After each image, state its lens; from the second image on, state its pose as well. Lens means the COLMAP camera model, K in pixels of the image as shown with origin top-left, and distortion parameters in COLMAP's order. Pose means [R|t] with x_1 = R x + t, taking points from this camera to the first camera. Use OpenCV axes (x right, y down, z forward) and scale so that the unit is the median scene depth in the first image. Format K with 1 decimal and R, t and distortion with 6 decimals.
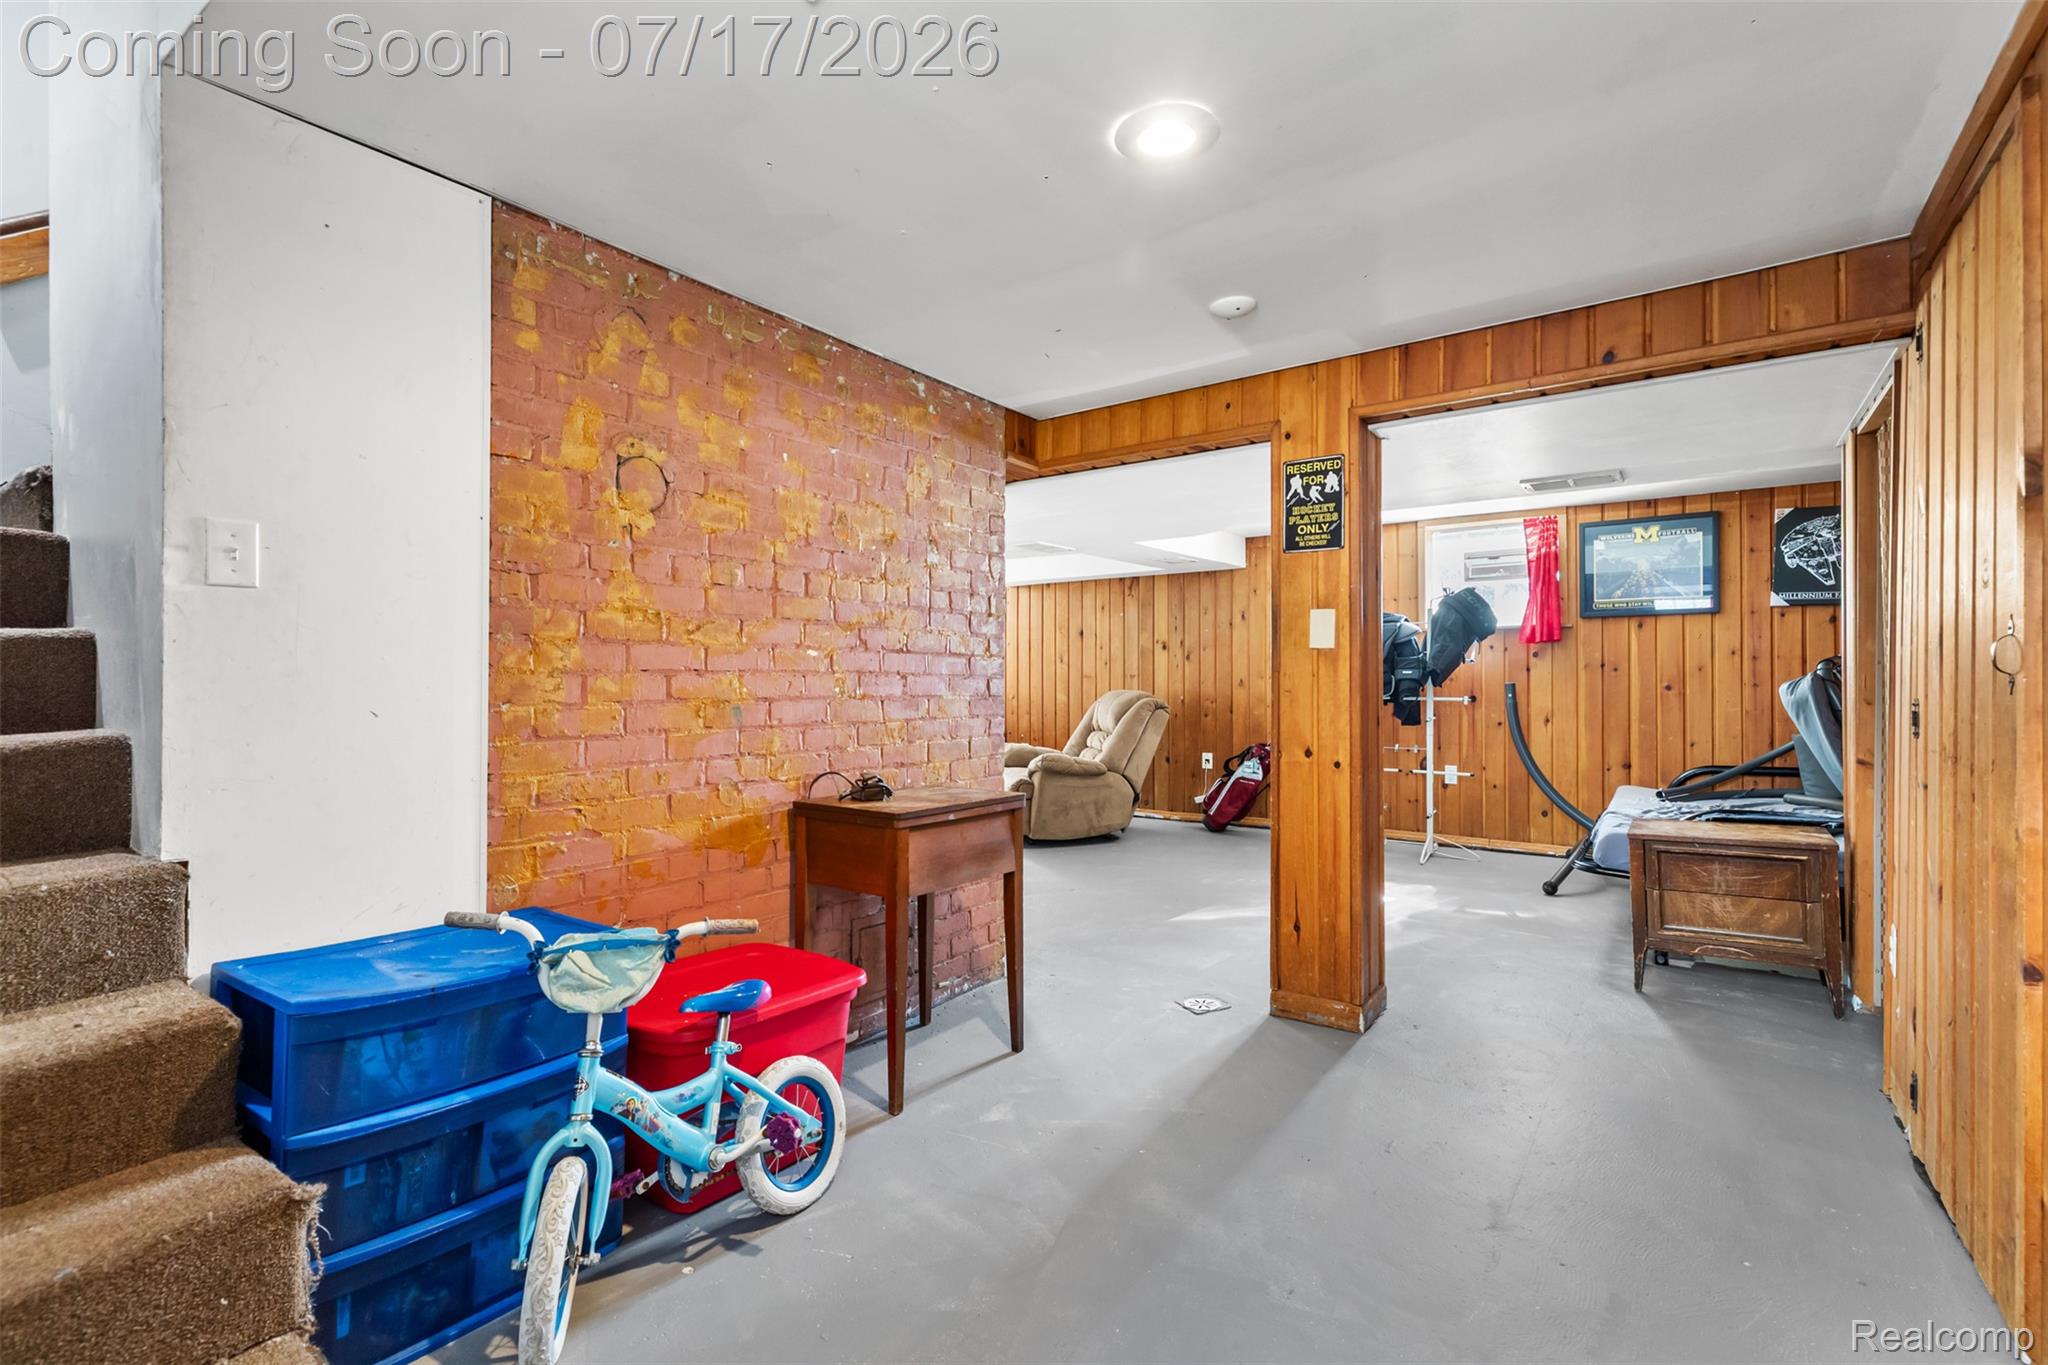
lens RADIAL K [[921.8, 0, 1027.9], [0, 921.8, 681.5], [0, 0, 1]] dist [-0.000022, 0.001849]
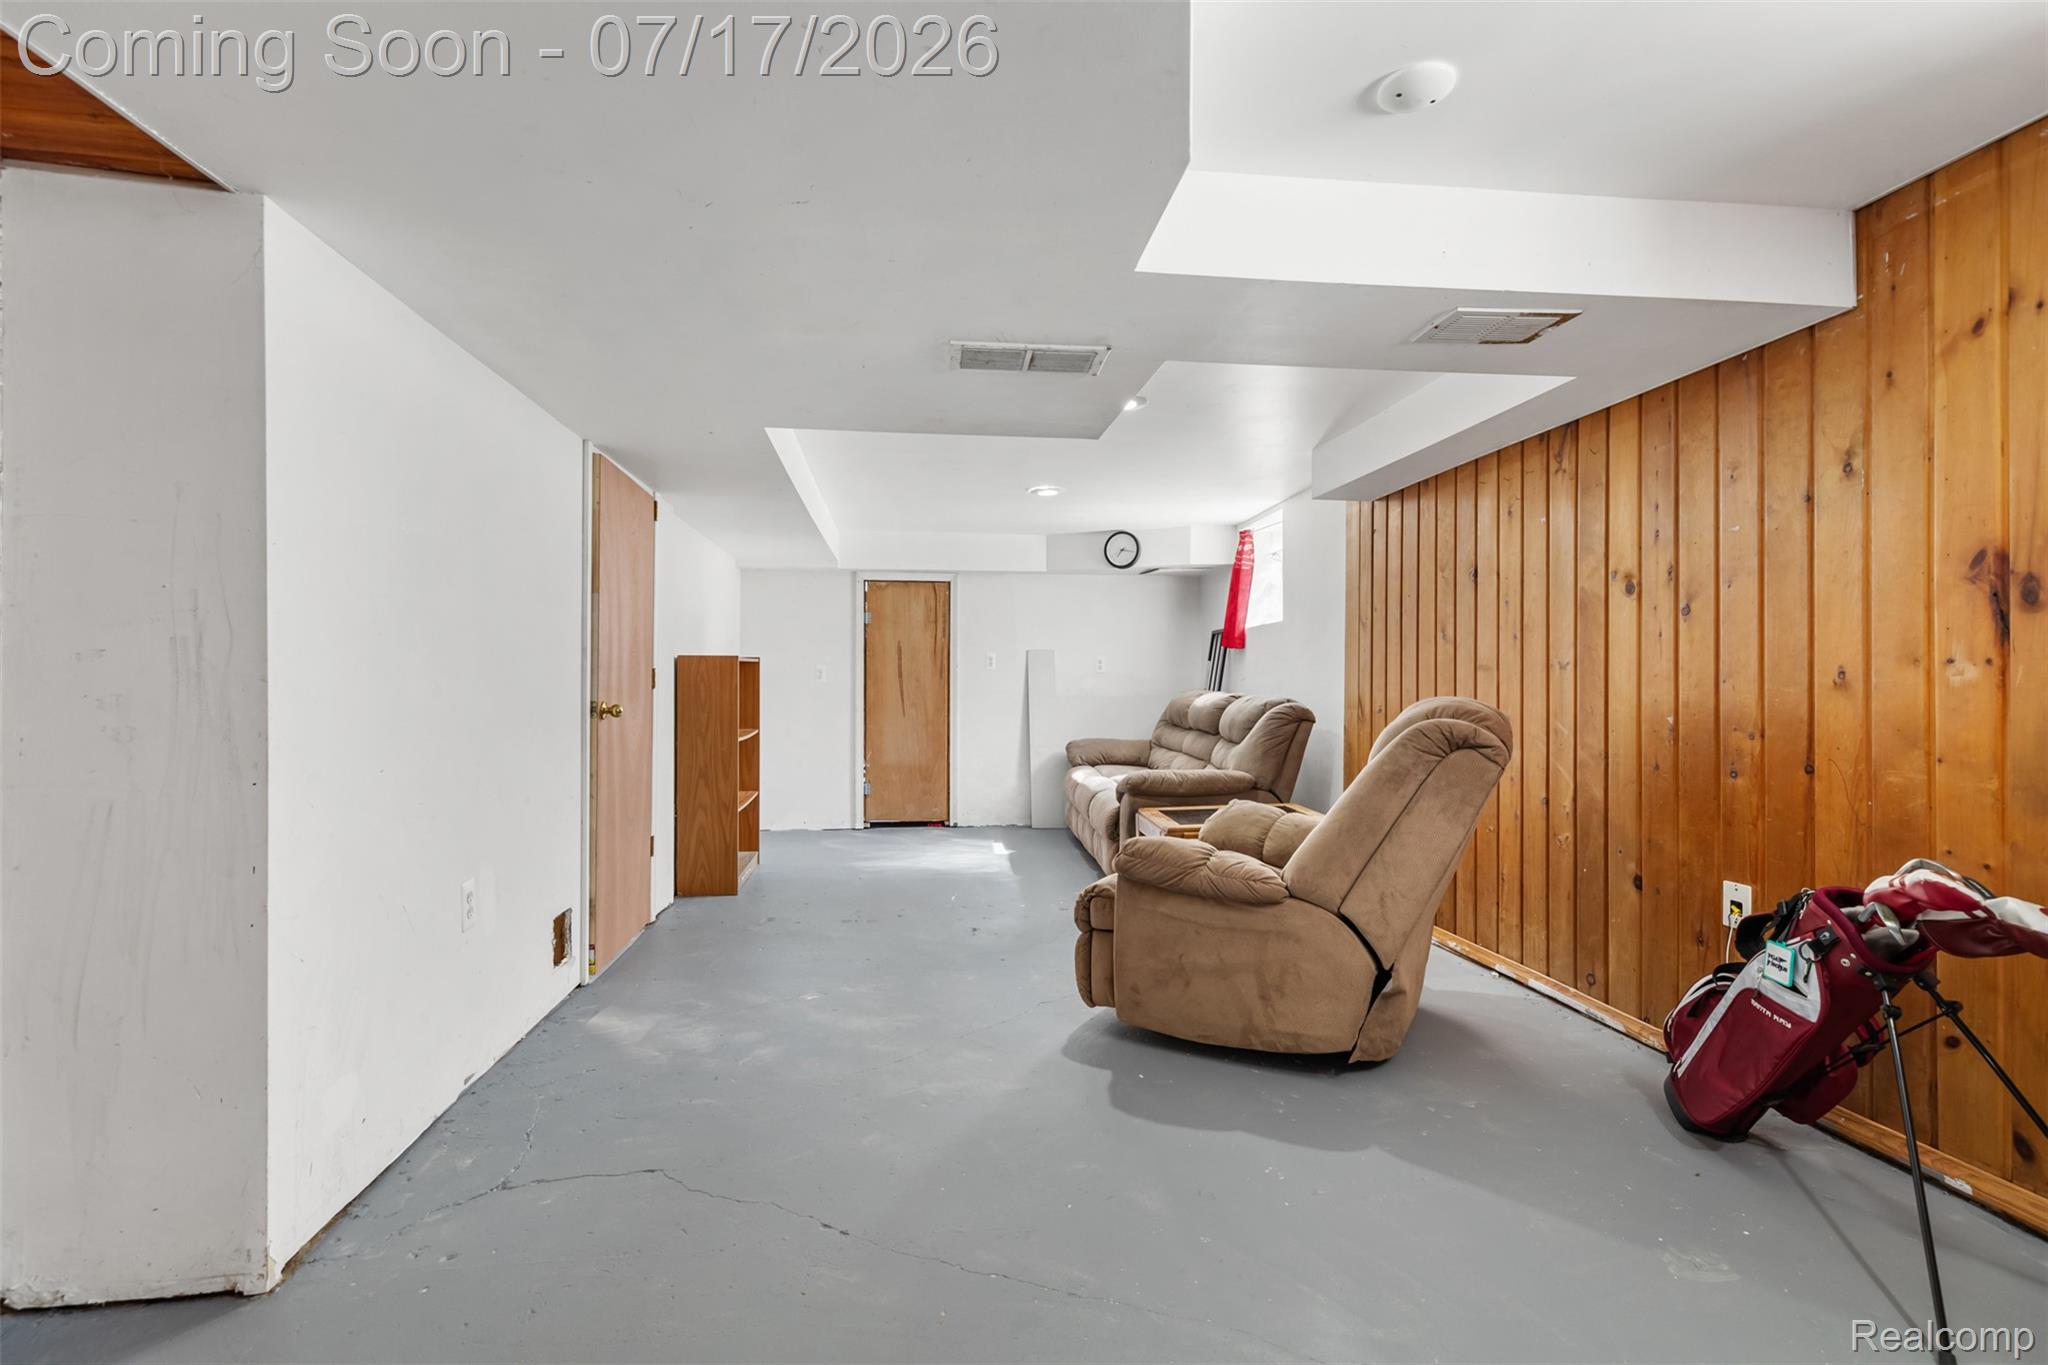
lens RADIAL K [[921.8, 0, 1020.7], [0, 921.8, 687.5], [0, 0, 1]] dist [-0.000022, 0.001849]
pose [[0.675090, 0.005009, -0.737719, 0.274414], [-0.002193, 0.999986, 0.004783, 0.003350], [0.737732, -0.001611, 0.675091, 0.583067]]
